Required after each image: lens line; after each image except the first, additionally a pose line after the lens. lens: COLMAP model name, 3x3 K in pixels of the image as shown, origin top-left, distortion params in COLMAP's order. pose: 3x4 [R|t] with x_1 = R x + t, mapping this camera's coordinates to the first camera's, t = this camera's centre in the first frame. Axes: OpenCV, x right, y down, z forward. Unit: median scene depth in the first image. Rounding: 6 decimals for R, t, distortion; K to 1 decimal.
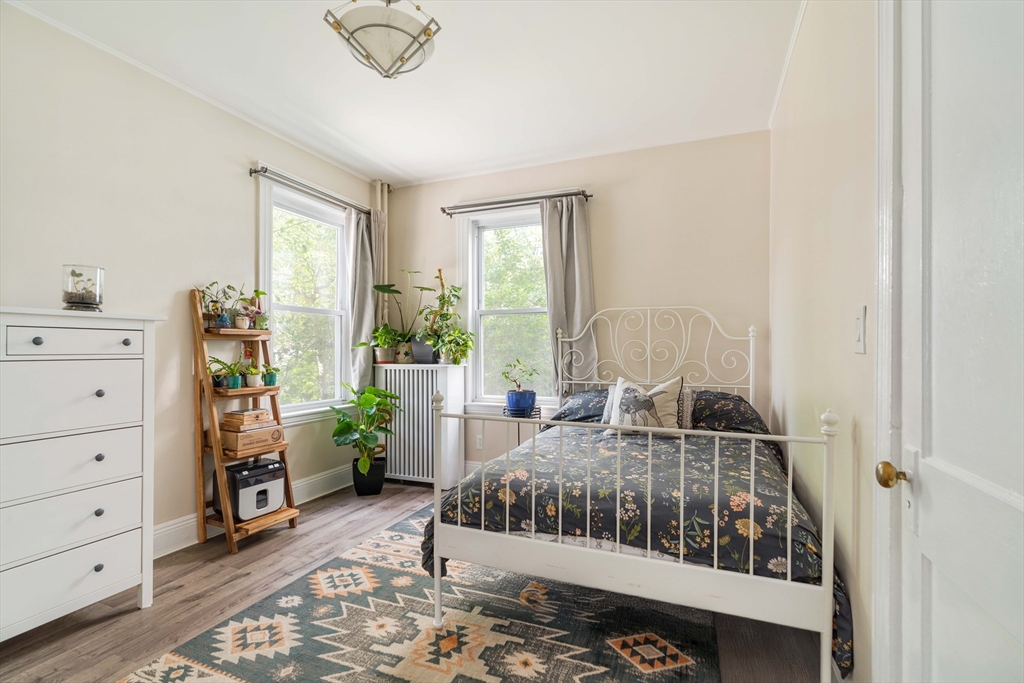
lens RADIAL K [[459.4, 0, 512.0], [0, 459.4, 341.5], [0, 0, 1]] dist [-0.002933, 0.001360]
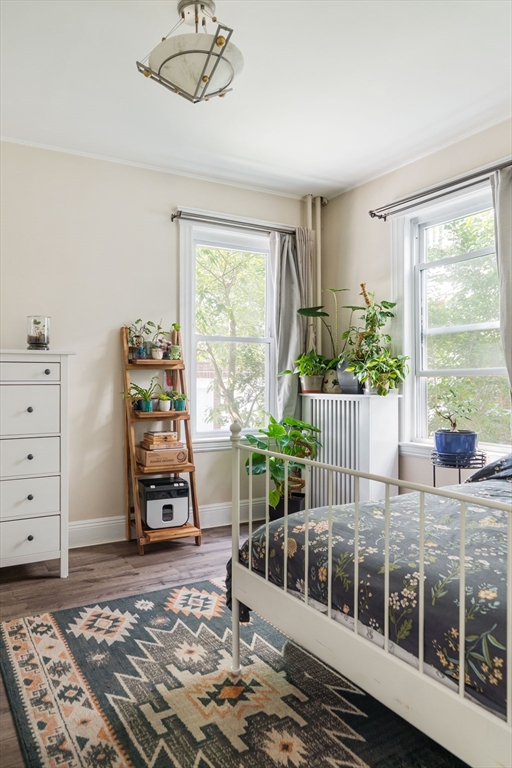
lens RADIAL K [[524.8, 0, 254.9], [0, 524.8, 372.7], [0, 0, 1]] dist [-0.008015, 0.004250]
pose [[0.774394, -0.010120, -0.632622, 0.441644], [0.012009, 0.999927, -0.001296, 0.010395], [0.632589, -0.006593, 0.774459, 0.164189]]
